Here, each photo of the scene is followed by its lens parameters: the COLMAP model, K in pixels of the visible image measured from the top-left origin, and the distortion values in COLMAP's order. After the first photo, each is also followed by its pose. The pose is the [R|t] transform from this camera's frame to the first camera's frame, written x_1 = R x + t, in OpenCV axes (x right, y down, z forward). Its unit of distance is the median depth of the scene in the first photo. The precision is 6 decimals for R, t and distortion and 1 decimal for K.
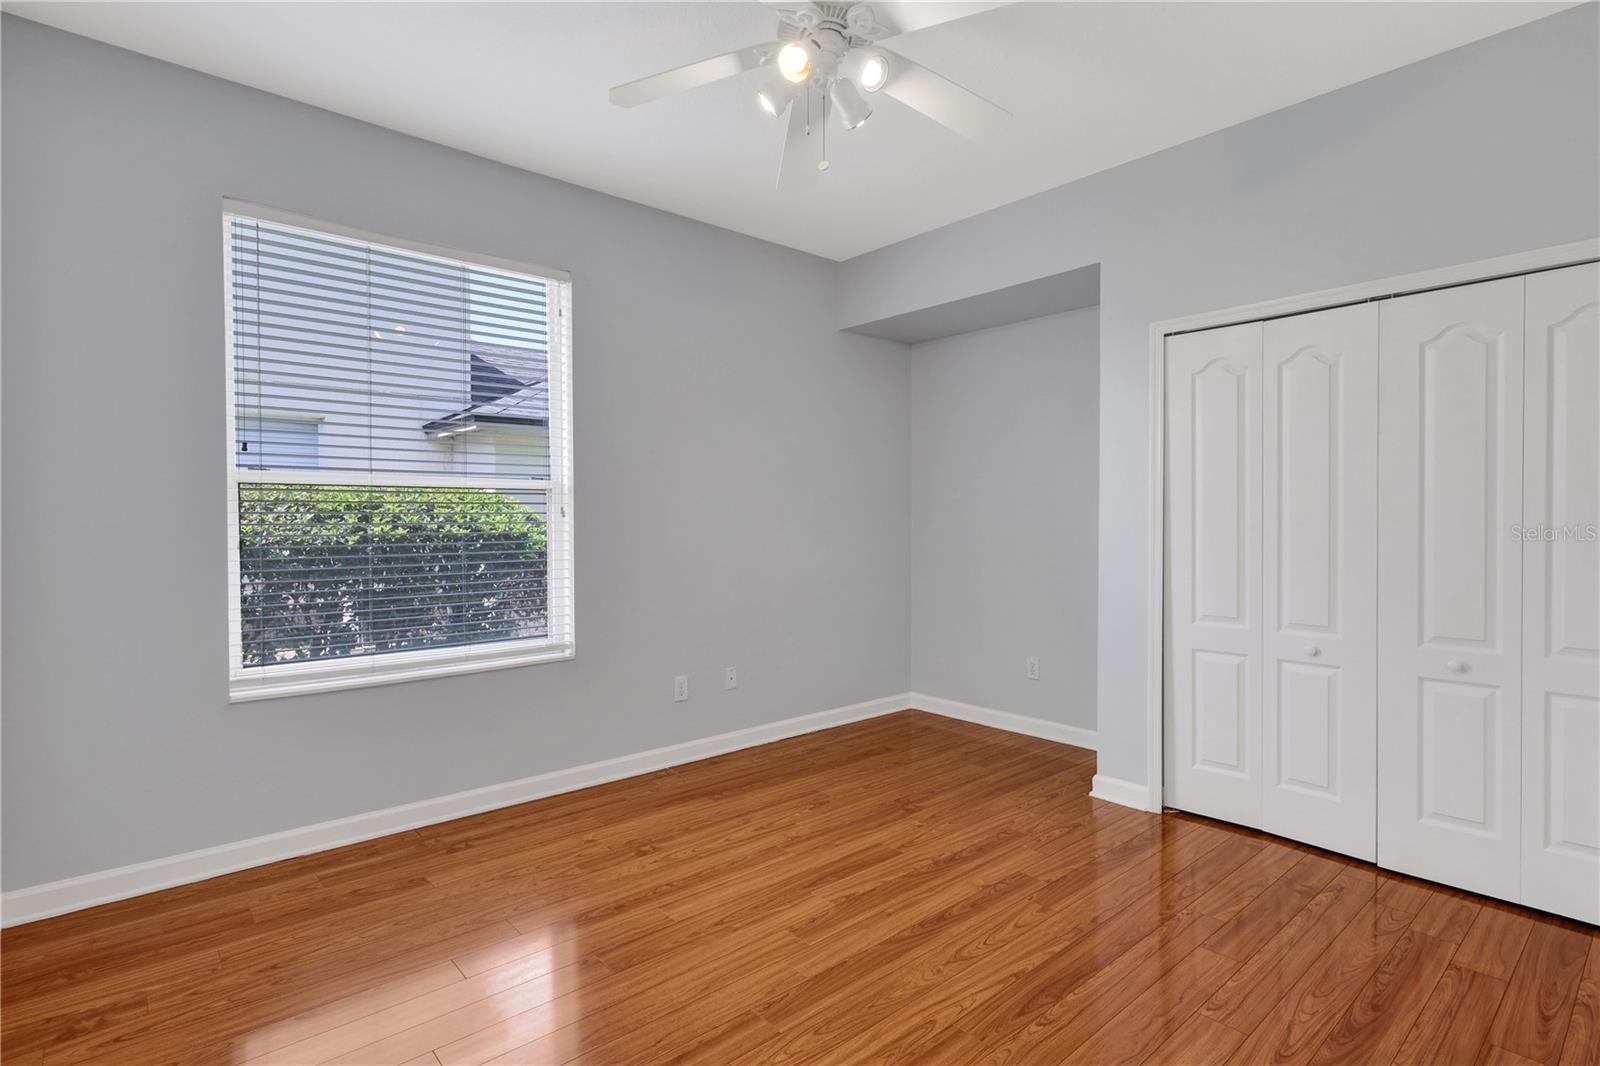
lens RADIAL K [[754.4, 0, 803.2], [0, 754.4, 537.2], [0, 0, 1]] dist [-0.001969, -0.001360]
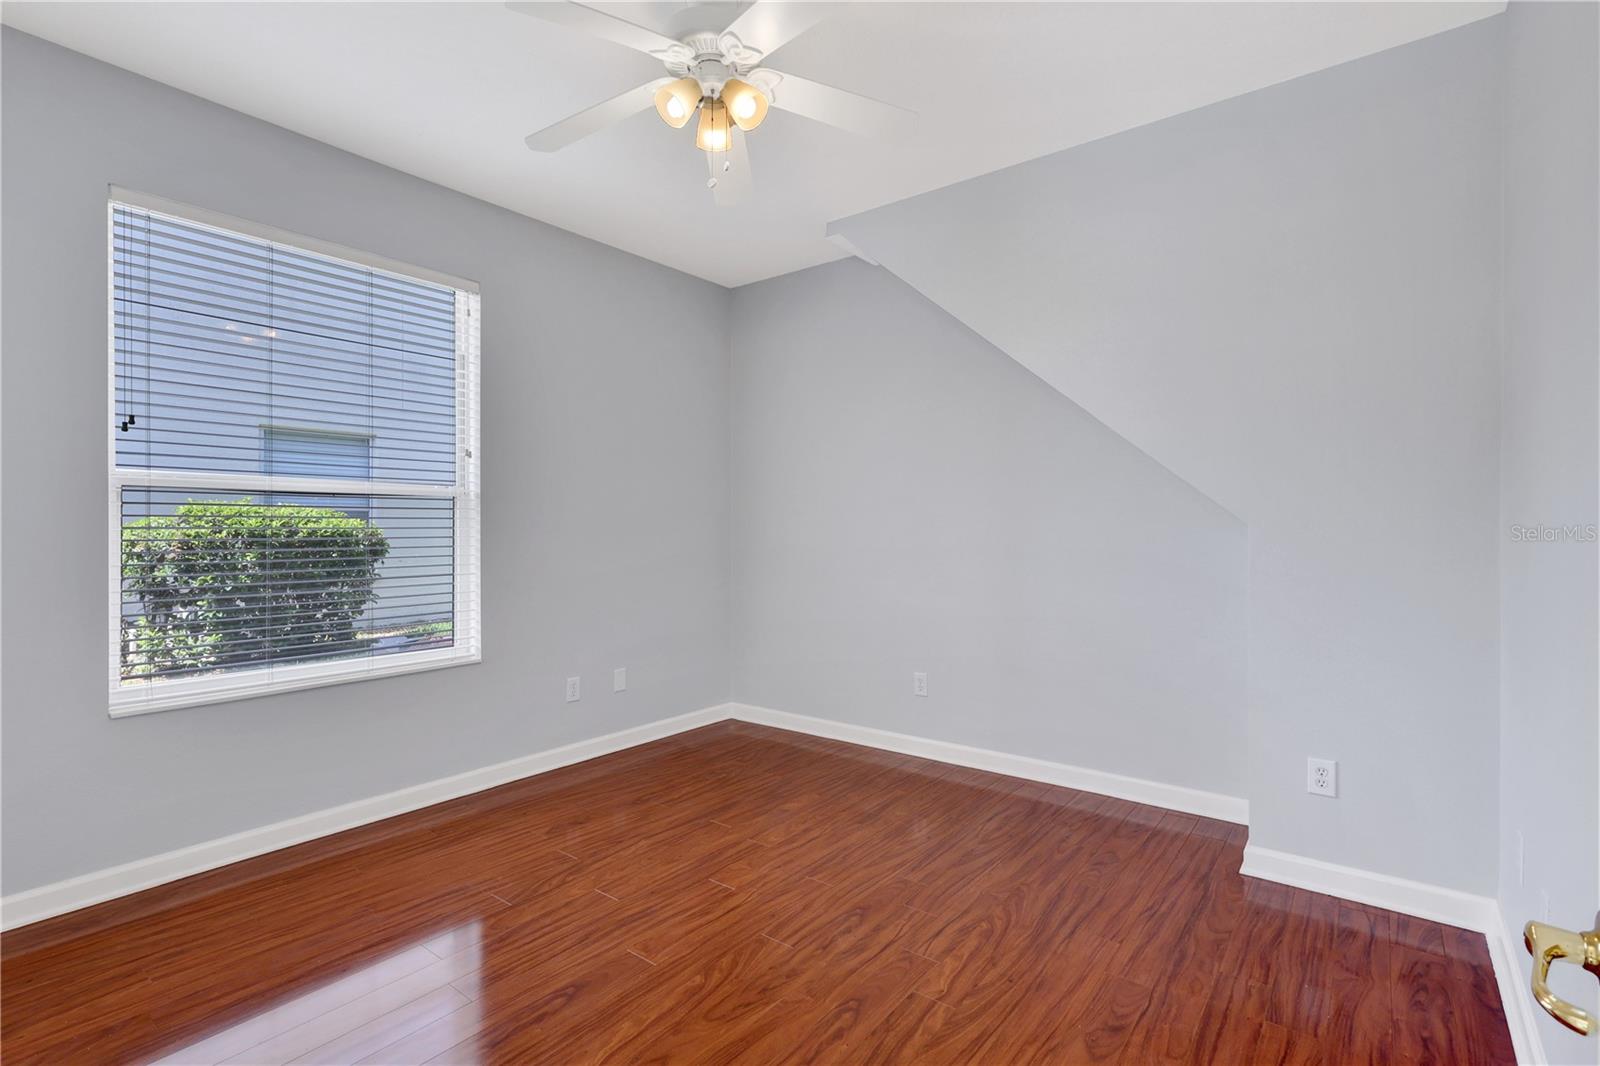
lens RADIAL K [[754.4, 0, 799.7], [0, 754.4, 525.4], [0, 0, 1]] dist [-0.001969, -0.001360]
pose [[0.975811, 0.004283, 0.218573, -0.118528], [0.000803, 0.999731, -0.023173, 0.002485], [-0.218613, 0.022788, 0.975545, -0.099937]]
